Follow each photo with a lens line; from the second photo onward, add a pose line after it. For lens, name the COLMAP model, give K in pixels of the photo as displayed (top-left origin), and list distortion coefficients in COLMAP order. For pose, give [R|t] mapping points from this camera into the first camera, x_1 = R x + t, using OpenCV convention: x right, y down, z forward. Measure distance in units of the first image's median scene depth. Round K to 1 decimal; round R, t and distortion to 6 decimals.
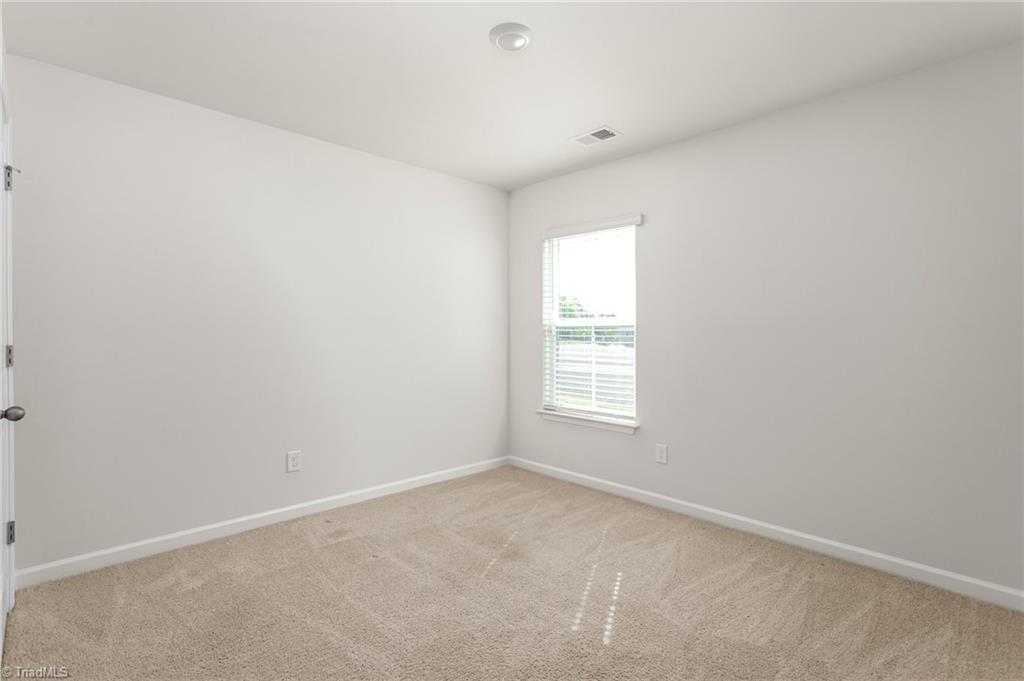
lens RADIAL K [[496.8, 0, 521.1], [0, 496.8, 347.2], [0, 0, 1]] dist [0.005150, 0.001426]
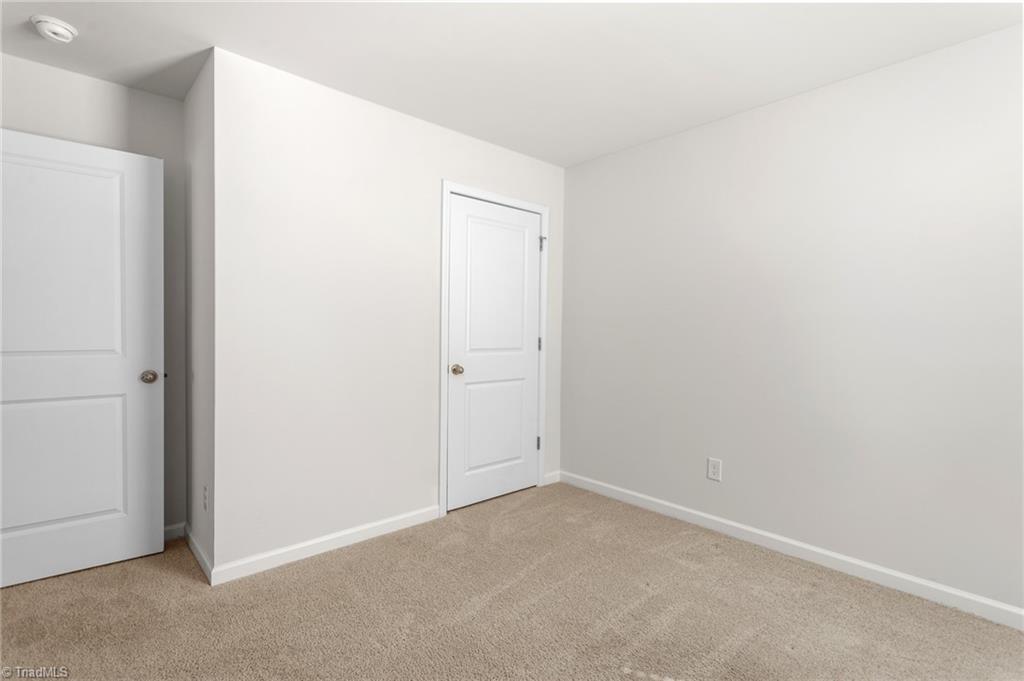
lens RADIAL K [[496.8, 0, 515.0], [0, 496.8, 335.5], [0, 0, 1]] dist [0.005150, 0.001426]
pose [[-0.039332, 0.015313, -0.999109, 0.625774], [-0.039150, 0.999091, 0.016854, -0.031019], [0.998459, 0.039778, -0.038697, 0.820067]]
